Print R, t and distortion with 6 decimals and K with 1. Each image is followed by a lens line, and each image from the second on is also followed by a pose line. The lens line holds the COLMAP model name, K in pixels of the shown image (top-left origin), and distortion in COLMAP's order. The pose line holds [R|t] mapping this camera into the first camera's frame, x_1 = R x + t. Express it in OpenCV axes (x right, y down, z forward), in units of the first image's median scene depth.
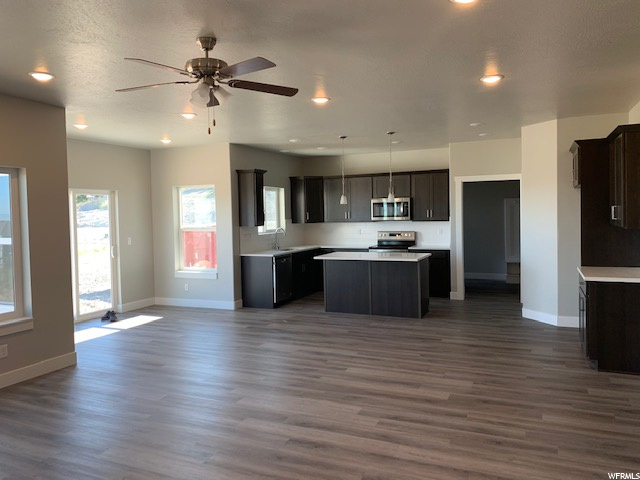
lens RADIAL K [[489.0, 0, 319.8], [0, 489.0, 236.7], [0, 0, 1]] dist [0.026717, -0.032174]
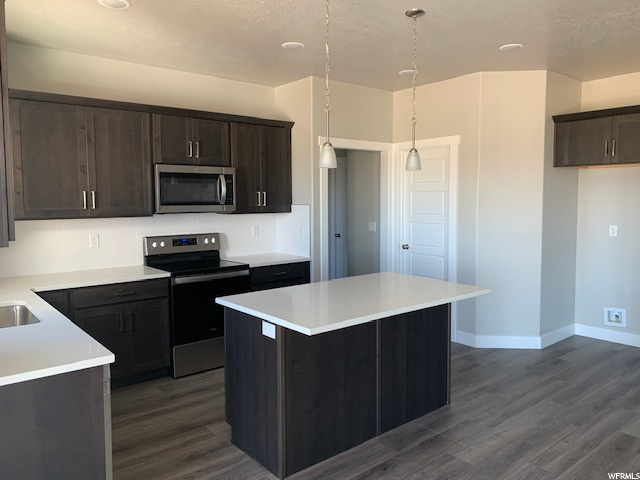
lens RADIAL K [[489.0, 0, 315.2], [0, 489.0, 240.9], [0, 0, 1]] dist [0.026717, -0.032174]
pose [[0.439984, -0.063016, 0.895792, -0.245017], [0.037052, 0.997959, 0.052005, -0.027243], [-0.897241, 0.010310, 0.441421, 0.716170]]
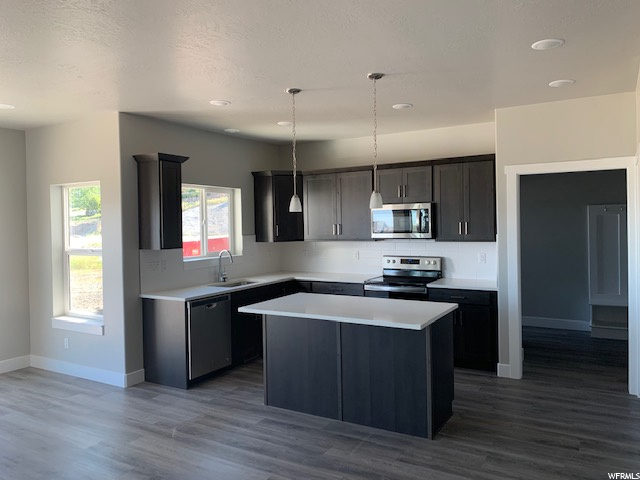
lens RADIAL K [[489.0, 0, 322.0], [0, 489.0, 236.9], [0, 0, 1]] dist [0.026717, -0.032174]
pose [[0.994277, 0.006452, -0.106640, 0.116997], [-0.008411, 0.999804, -0.017935, -0.024923], [0.106504, 0.018729, 0.994136, 0.383062]]
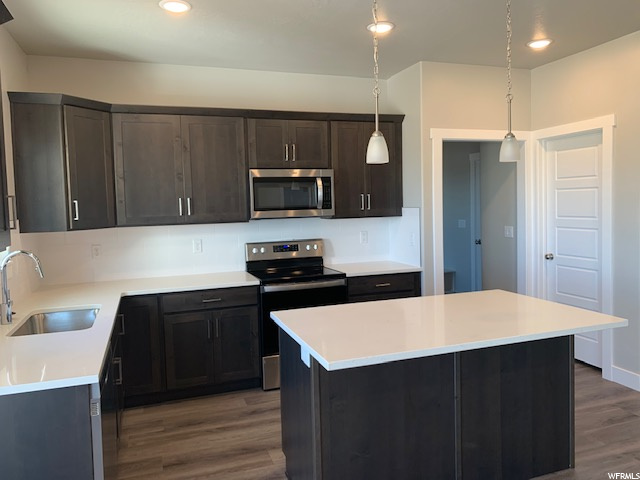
lens RADIAL K [[489.0, 0, 318.3], [0, 489.0, 238.0], [0, 0, 1]] dist [0.026717, -0.032174]
pose [[0.721985, -0.048663, 0.690195, -0.159969], [0.043293, 0.998746, 0.025130, -0.025812], [-0.690552, 0.011737, 0.723187, 0.682956]]
